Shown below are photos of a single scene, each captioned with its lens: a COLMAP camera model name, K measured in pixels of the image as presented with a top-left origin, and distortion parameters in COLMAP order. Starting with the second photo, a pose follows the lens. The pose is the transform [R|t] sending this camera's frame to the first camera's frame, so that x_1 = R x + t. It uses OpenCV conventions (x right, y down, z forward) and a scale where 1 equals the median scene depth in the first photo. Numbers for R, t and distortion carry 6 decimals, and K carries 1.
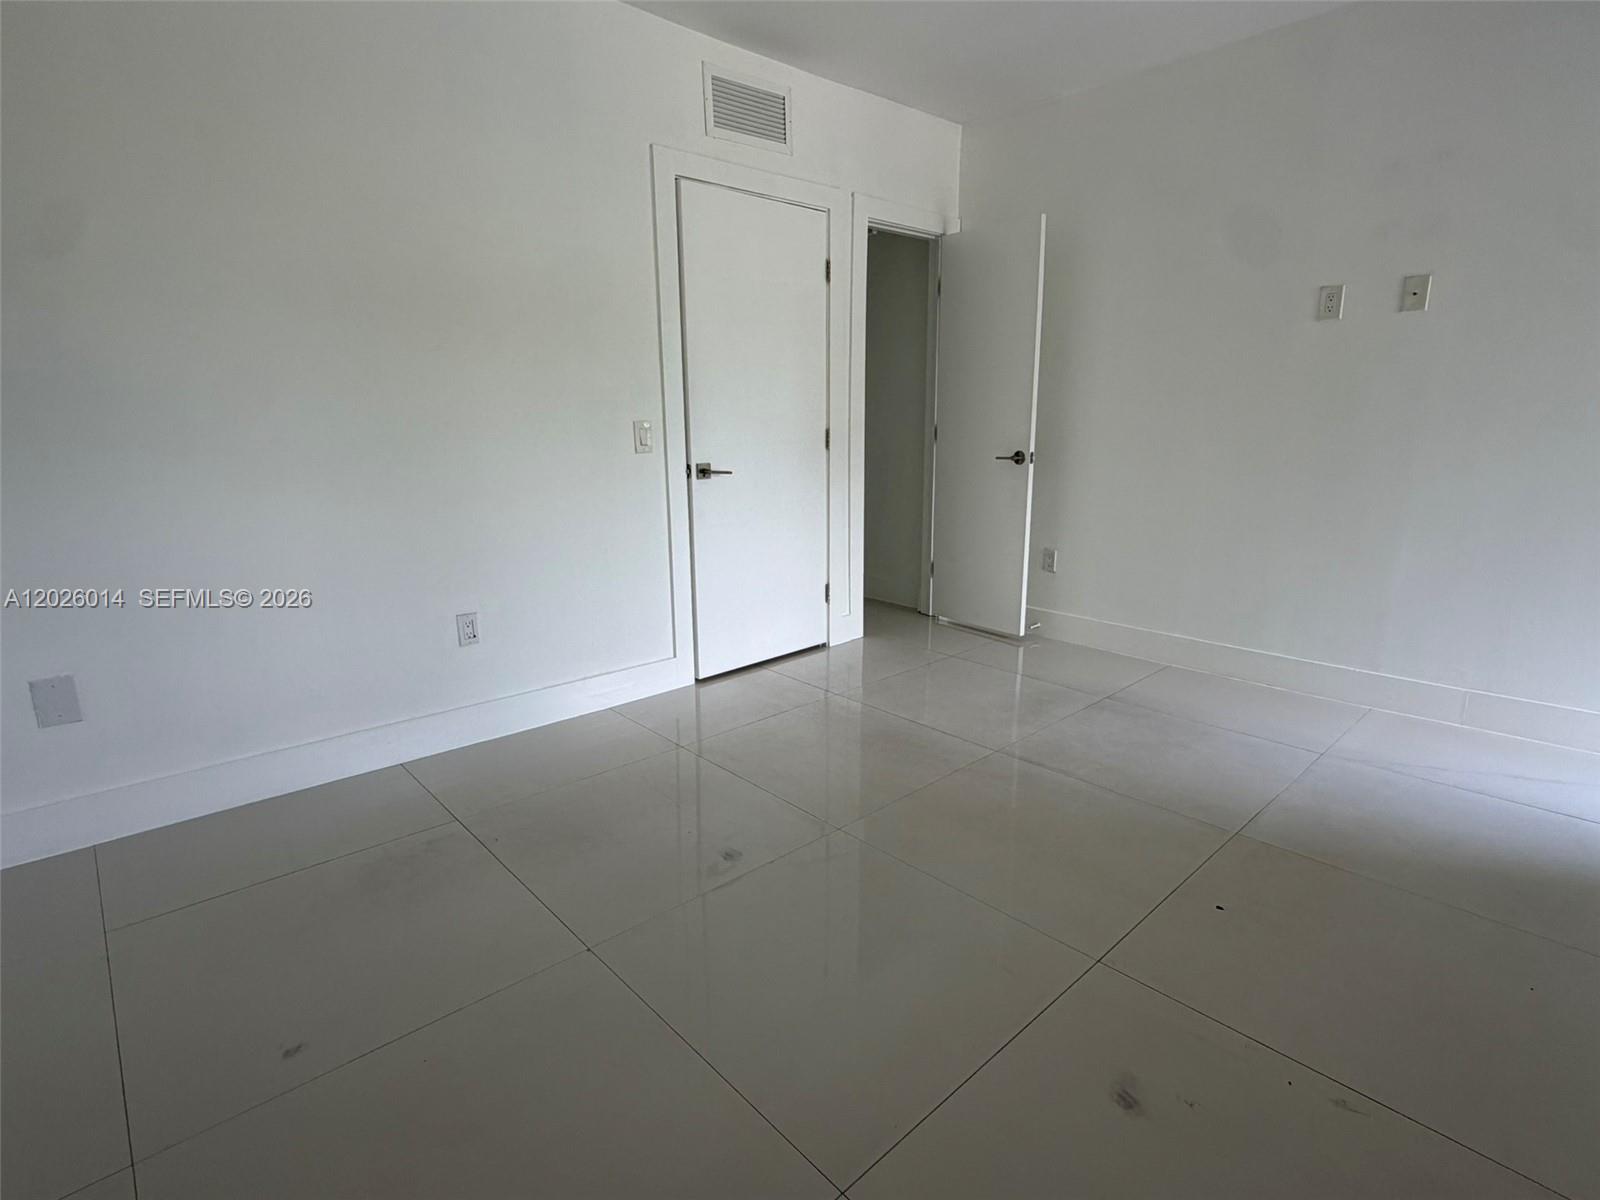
lens RADIAL K [[803.0, 0, 805.6], [0, 803.0, 598.8], [0, 0, 1]] dist [-0.001076, -0.000202]
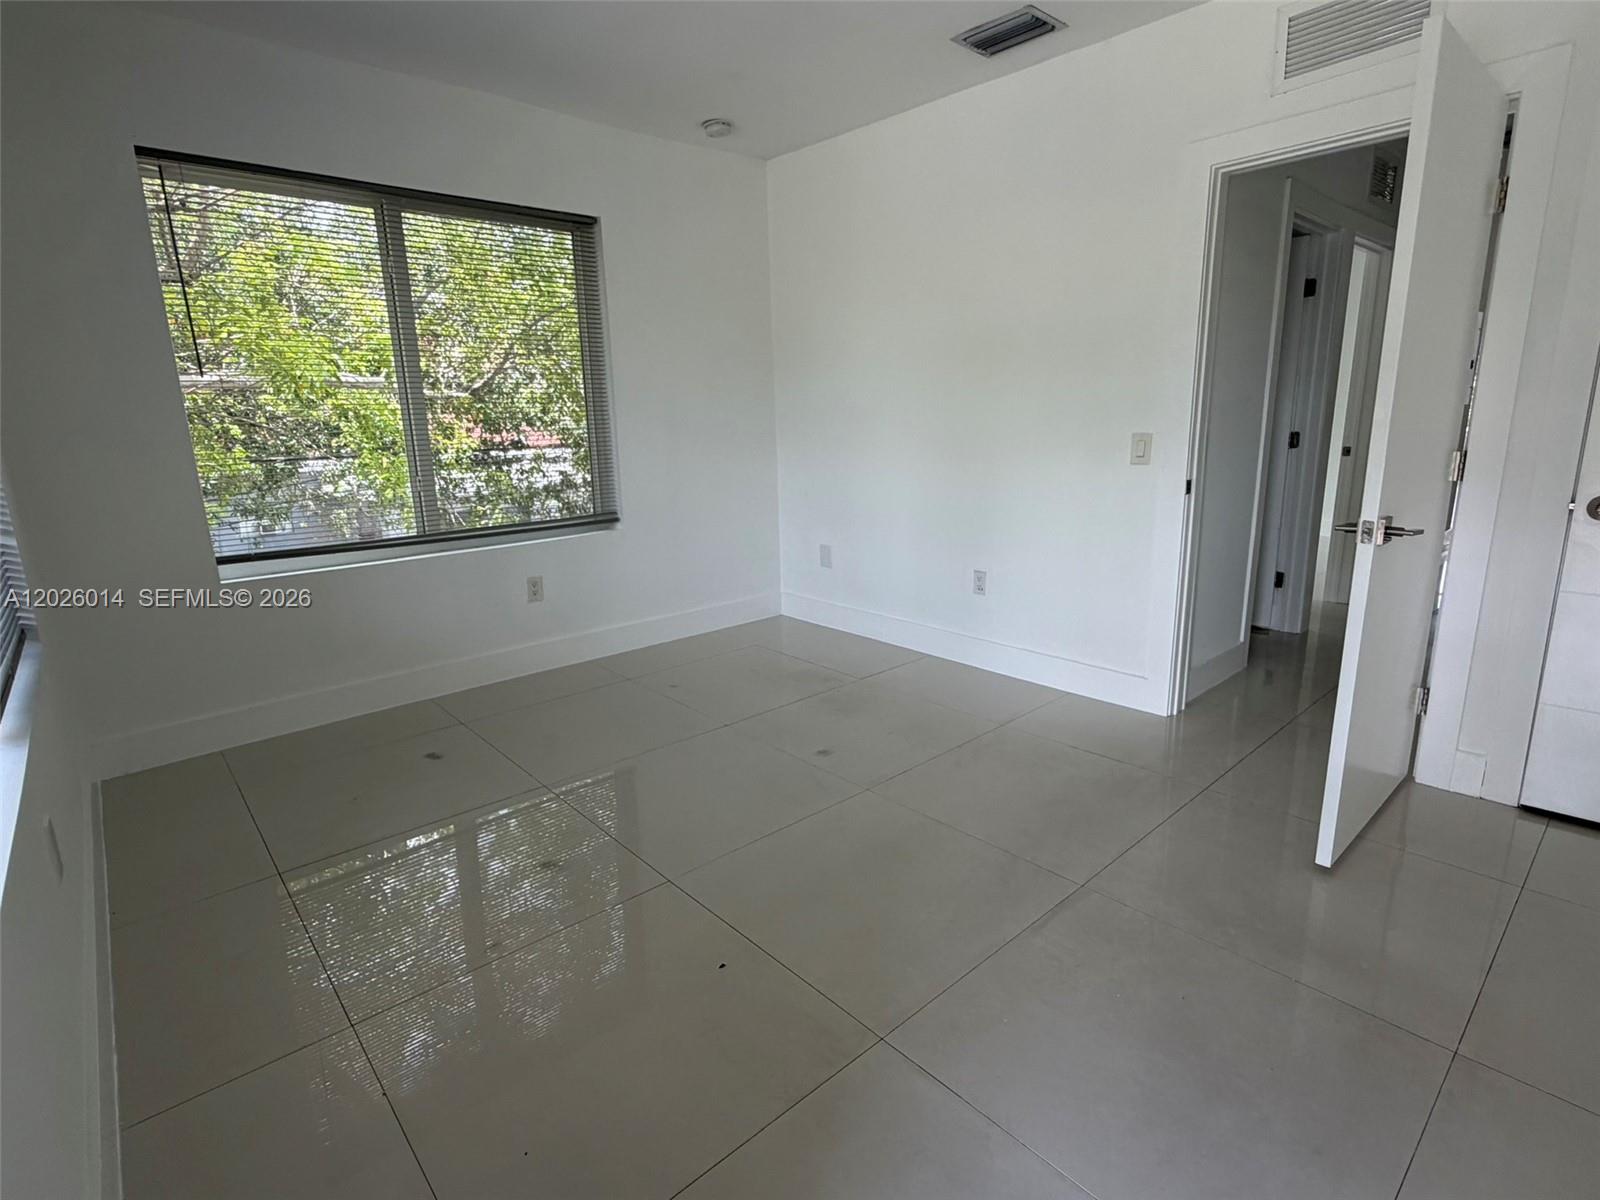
lens RADIAL K [[803.0, 0, 805.6], [0, 803.0, 598.8], [0, 0, 1]] dist [-0.001076, -0.000202]
pose [[-0.013845, 0.230062, -0.973077, 0.923966], [-0.204927, 0.951860, 0.227962, -0.187123], [0.978679, 0.202566, 0.033968, 0.670424]]
